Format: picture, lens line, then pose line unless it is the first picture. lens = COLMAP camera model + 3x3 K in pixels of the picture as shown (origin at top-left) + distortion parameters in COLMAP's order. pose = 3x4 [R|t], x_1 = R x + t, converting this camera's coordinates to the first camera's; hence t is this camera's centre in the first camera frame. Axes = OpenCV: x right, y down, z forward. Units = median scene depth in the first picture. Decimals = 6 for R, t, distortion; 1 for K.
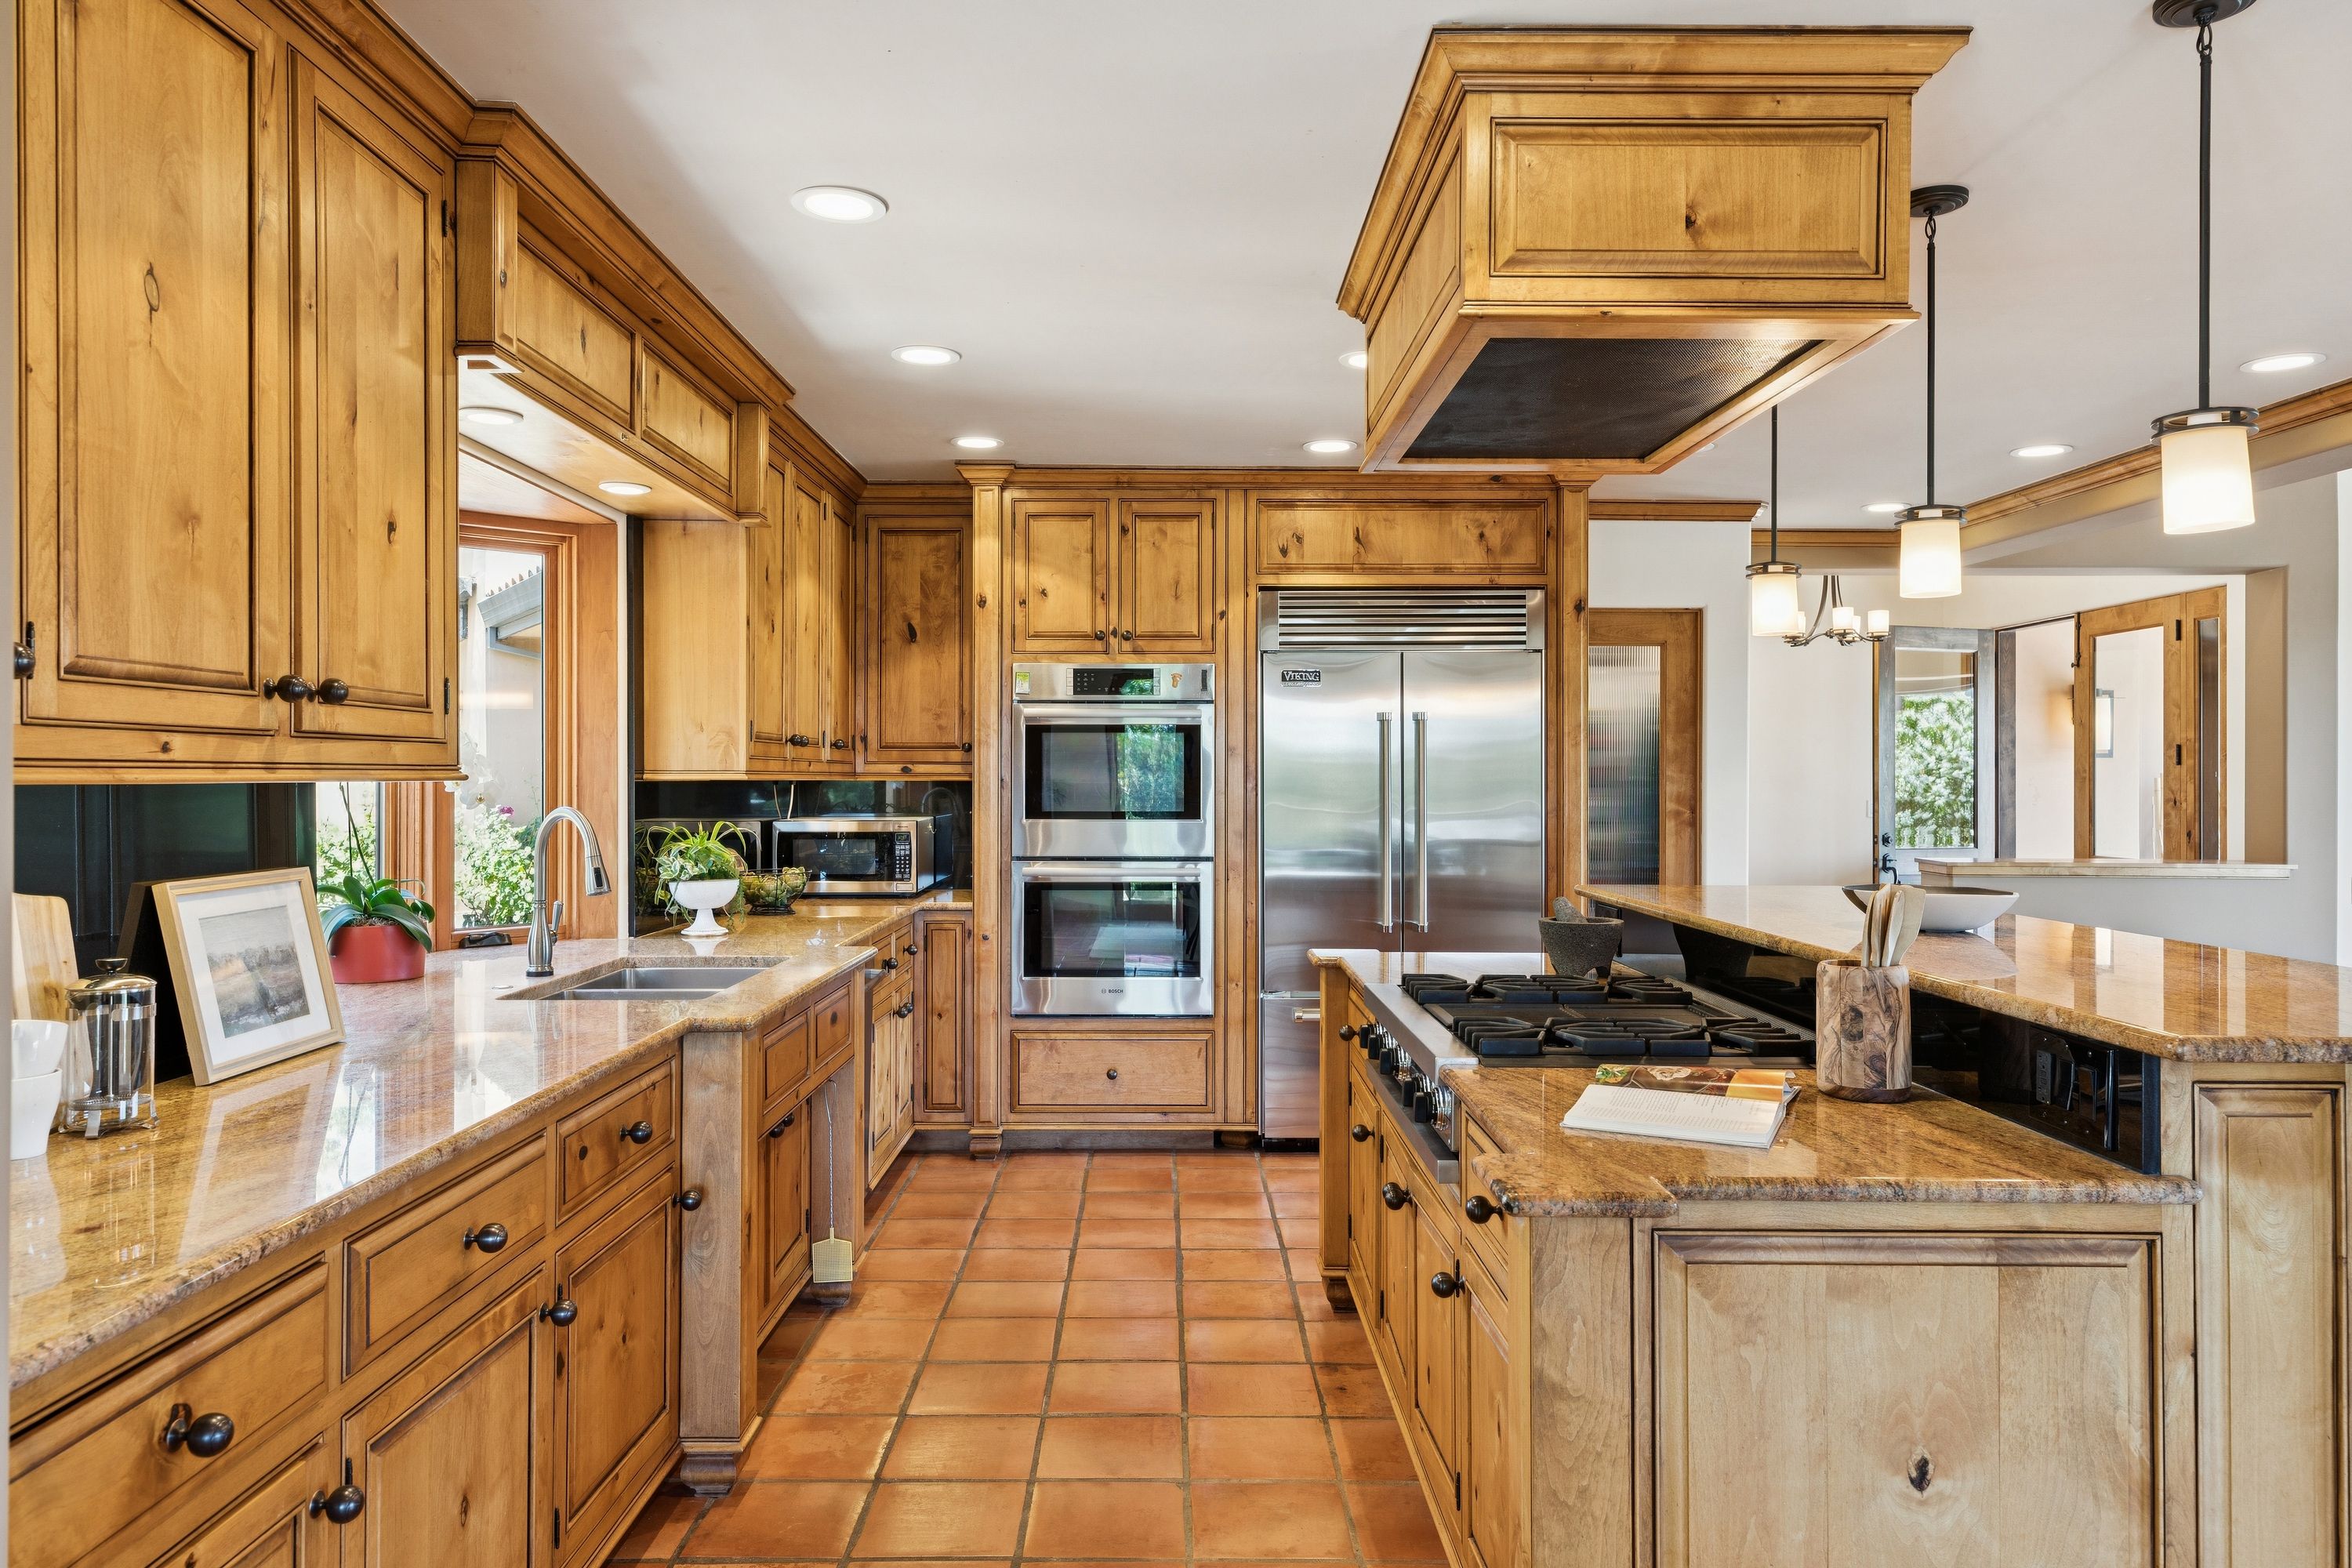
lens RADIAL K [[1527.2, 0, 1165.6], [0, 1527.2, 763.6], [0, 0, 1]] dist [0.006665, 0.003052]
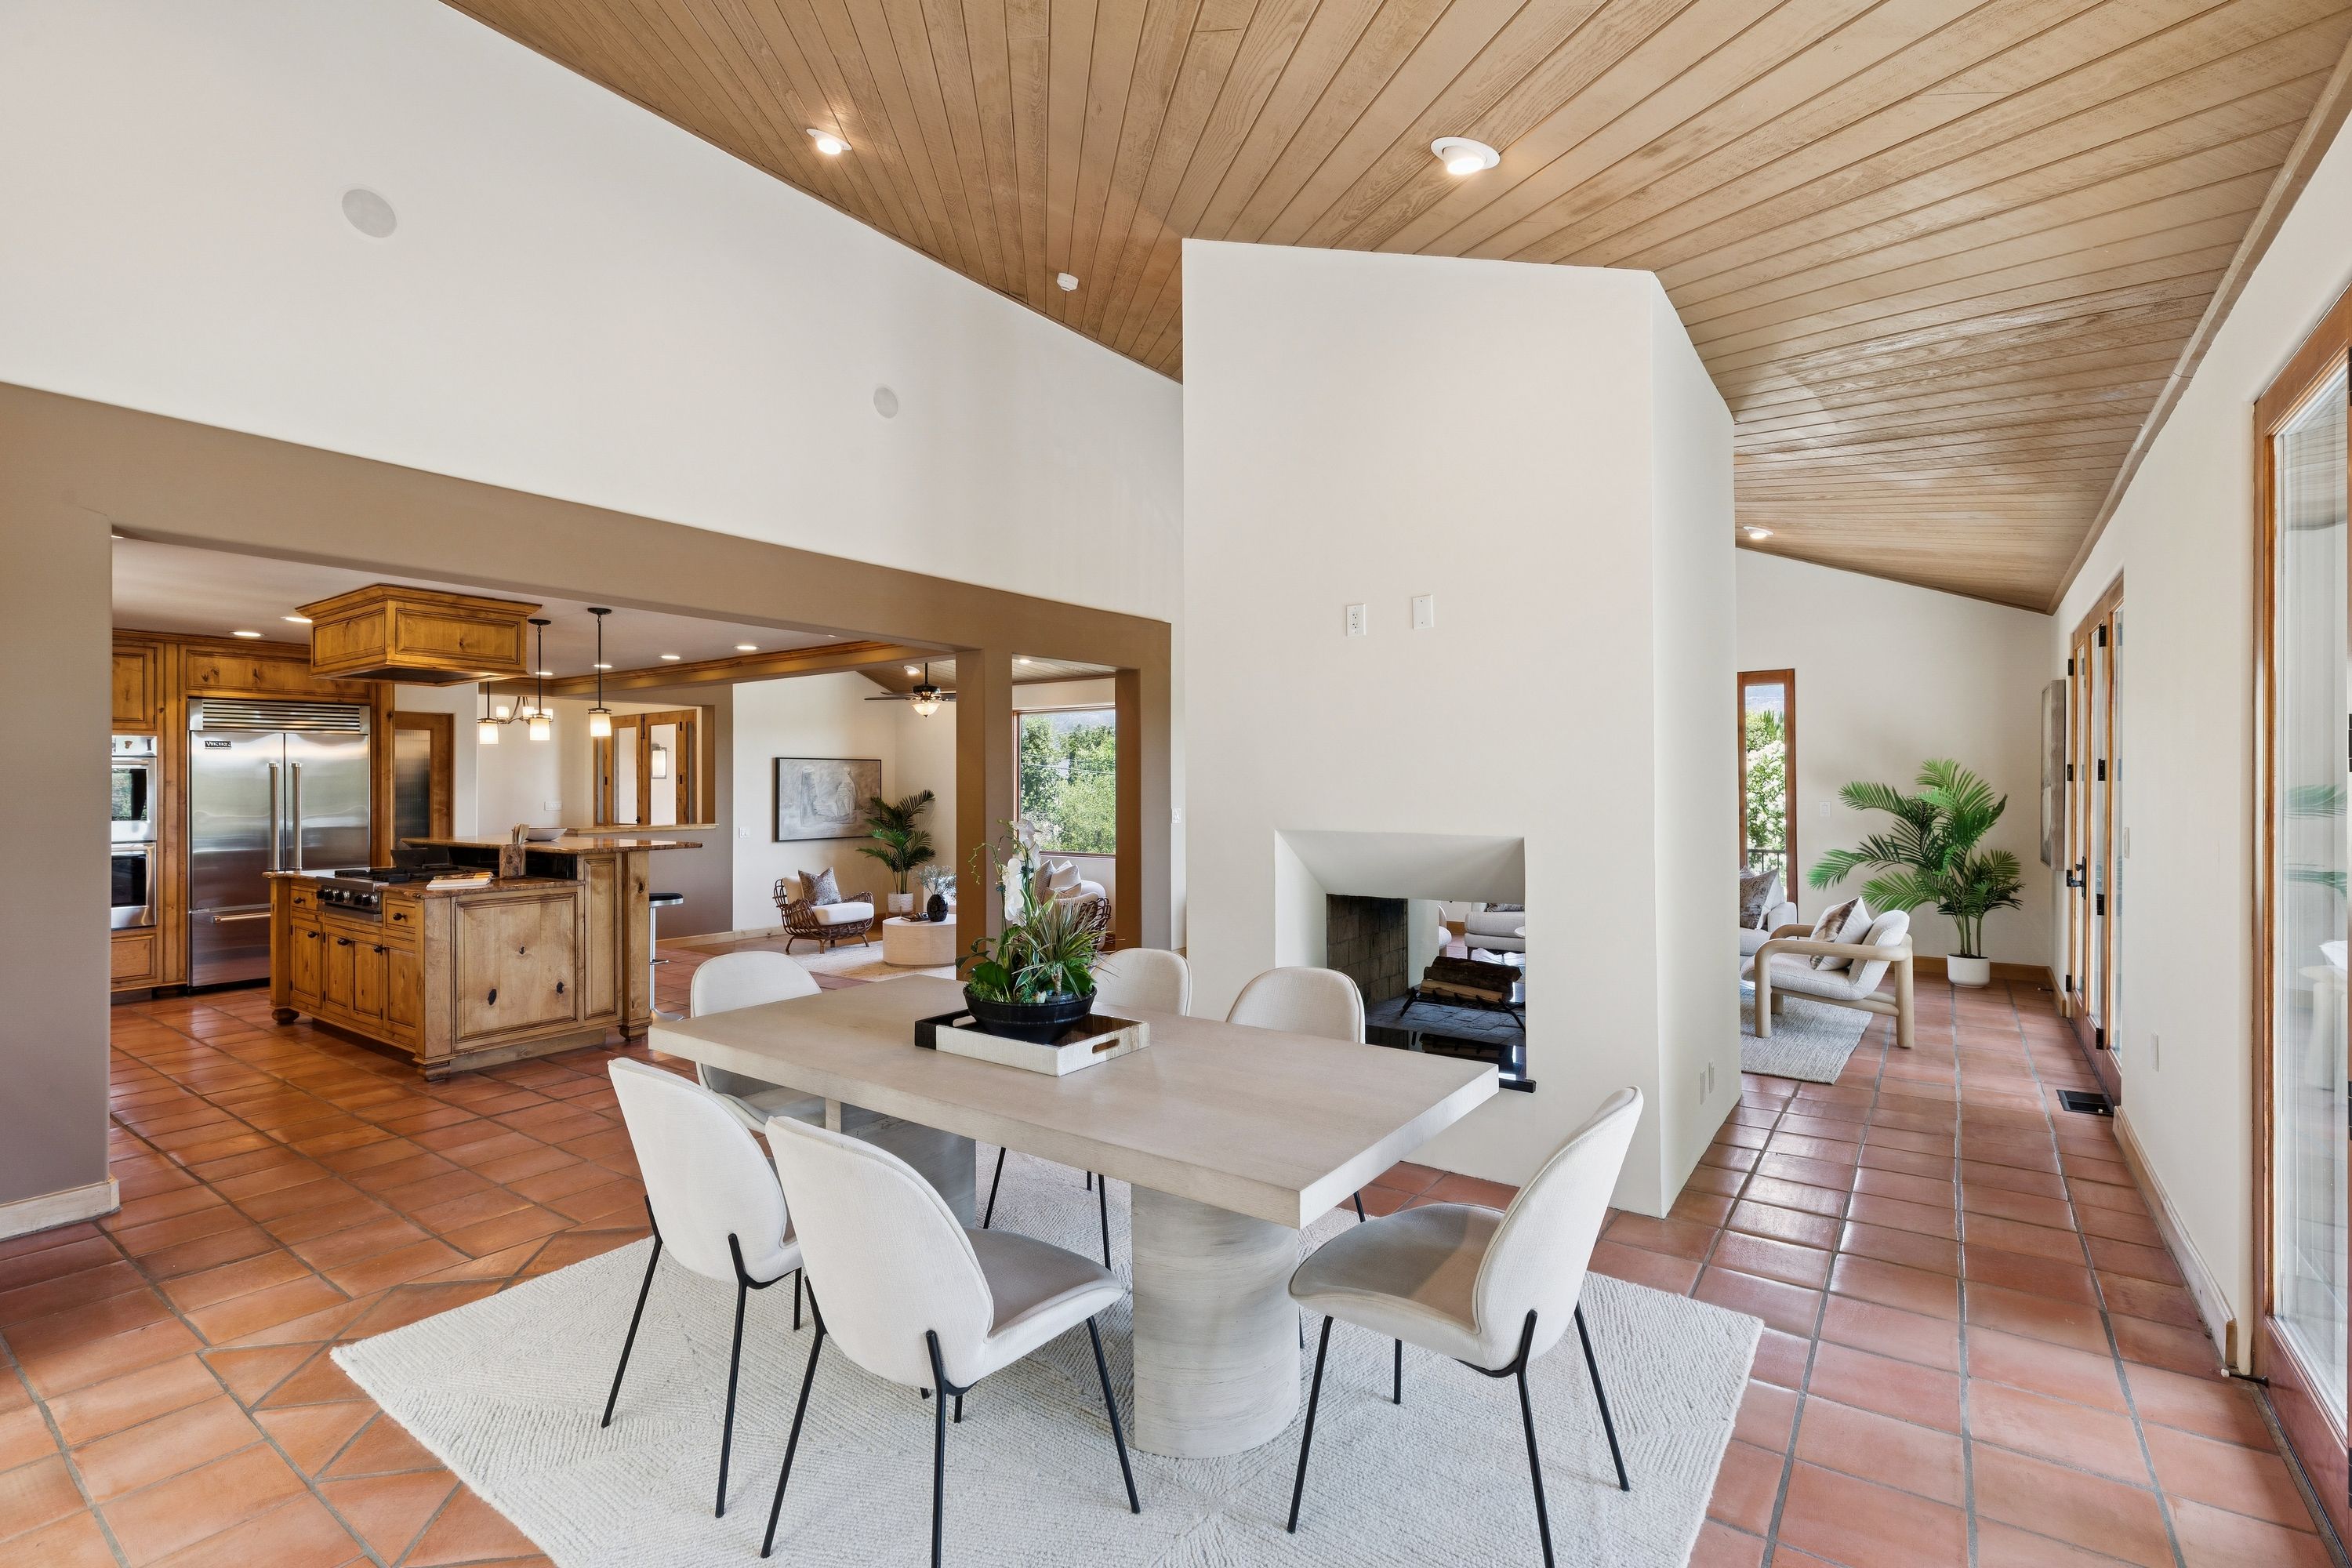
lens RADIAL K [[1057.1, 0, 1165.7], [0, 1057.1, 777.3], [0, 0, 1]] dist [0.007317, -0.000009]
pose [[0.587827, -0.003149, 0.808981, -0.297445], [0.000475, 0.999994, 0.003548, -0.019423], [-0.808987, -0.001701, 0.587824, -0.766400]]
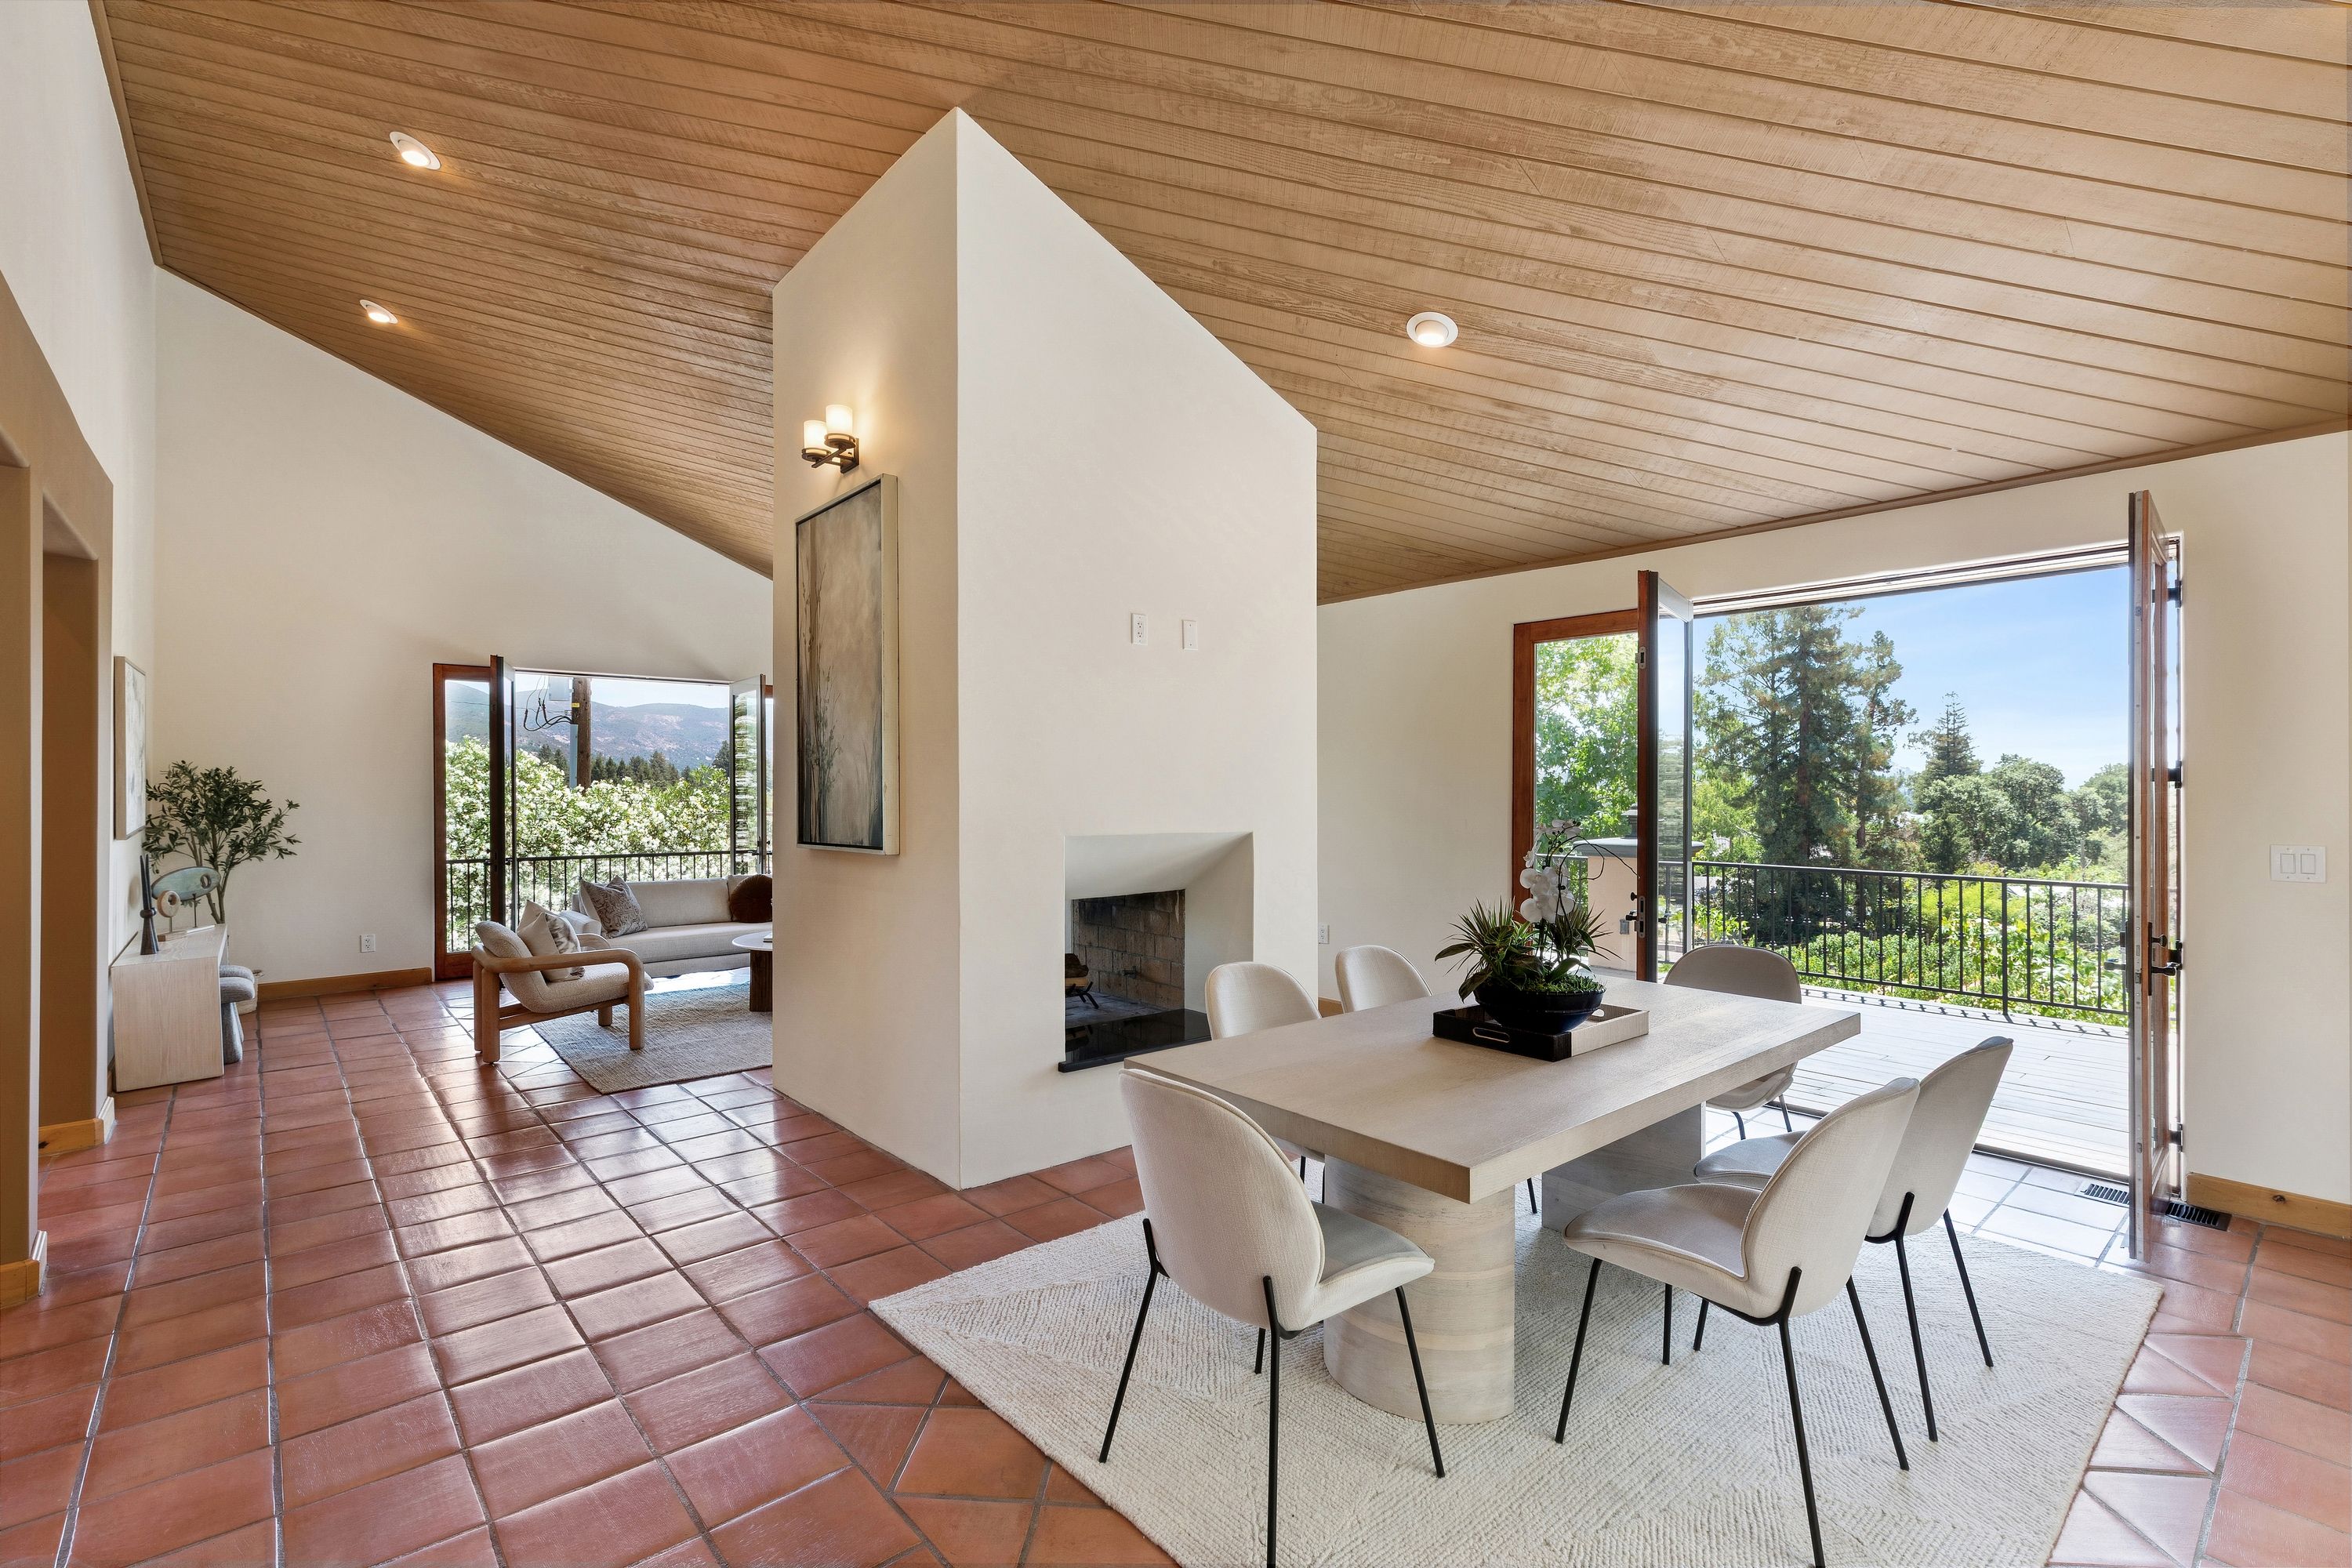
lens RADIAL K [[1054.2, 0, 1176.7], [0, 1054.2, 796.8], [0, 0, 1]] dist [0.016520, -0.000263]
pose [[-0.659381, -0.015561, 0.751648, -0.213144], [-0.015851, 0.999851, 0.006794, -0.011074], [-0.751641, -0.007435, -0.659530, 0.050302]]
